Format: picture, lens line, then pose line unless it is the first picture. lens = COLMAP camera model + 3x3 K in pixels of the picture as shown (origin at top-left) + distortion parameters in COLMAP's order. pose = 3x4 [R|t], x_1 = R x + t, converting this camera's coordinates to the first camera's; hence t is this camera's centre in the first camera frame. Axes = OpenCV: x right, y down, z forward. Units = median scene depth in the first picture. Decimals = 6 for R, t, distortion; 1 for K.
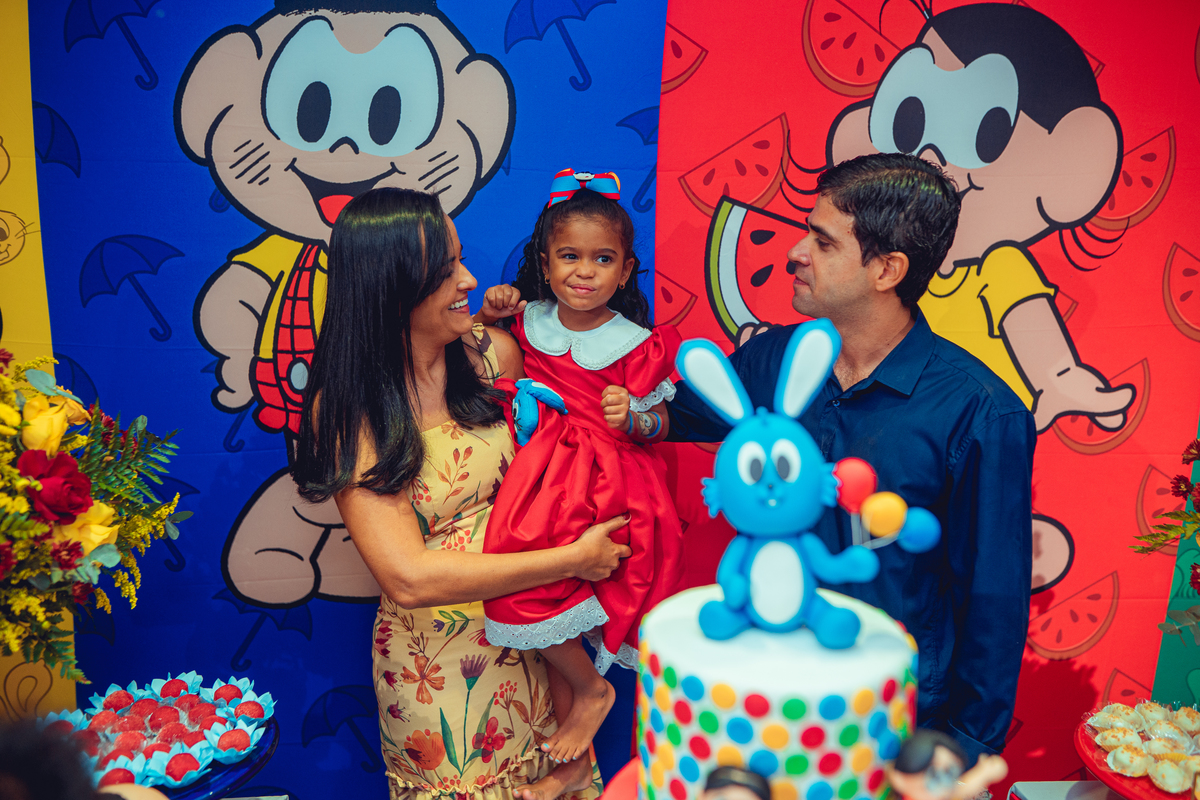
lens RADIAL K [[850.9, 0, 597.6], [0, 850.9, 404.5], [0, 0, 1]] dist [-0.072622, 0.073760]
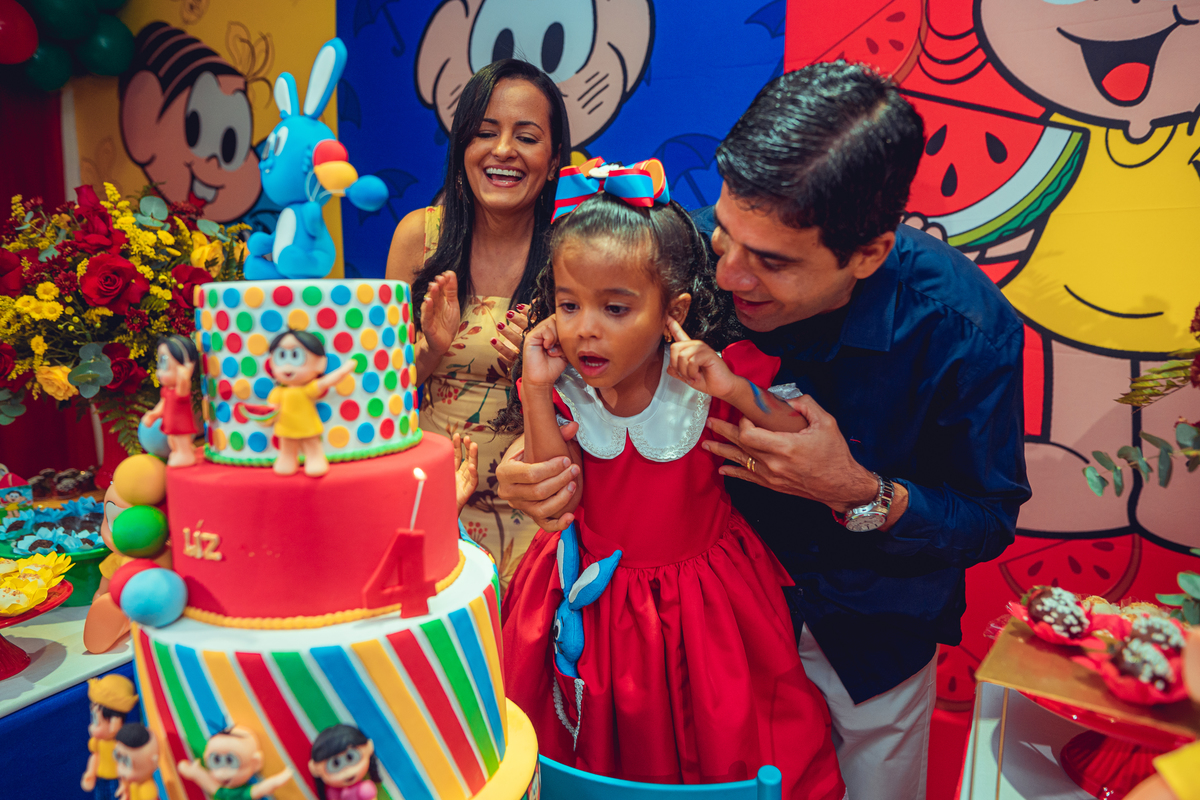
lens RADIAL K [[850.9, 0, 597.6], [0, 850.9, 404.5], [0, 0, 1]] dist [-0.072622, 0.073760]
pose [[0.862055, 0.050505, -0.504292, 0.405329], [-0.054388, 0.998495, 0.007026, 0.134956], [0.503888, 0.021370, 0.863505, 0.038555]]
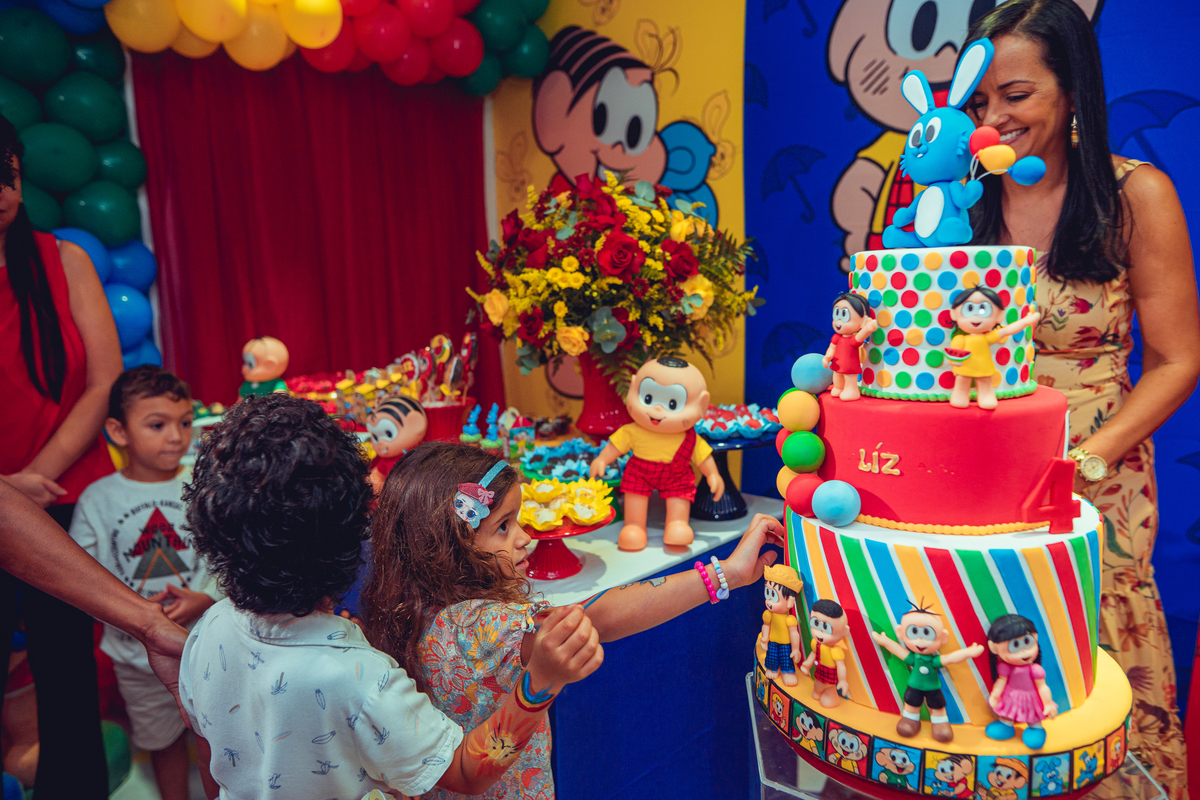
lens RADIAL K [[850.9, 0, 597.6], [0, 850.9, 404.5], [0, 0, 1]] dist [-0.072622, 0.073760]
pose [[0.651527, 0.091495, -0.753088, 0.315353], [-0.072503, 0.995666, 0.058241, 0.161597], [0.755153, 0.016656, 0.655337, -0.145577]]
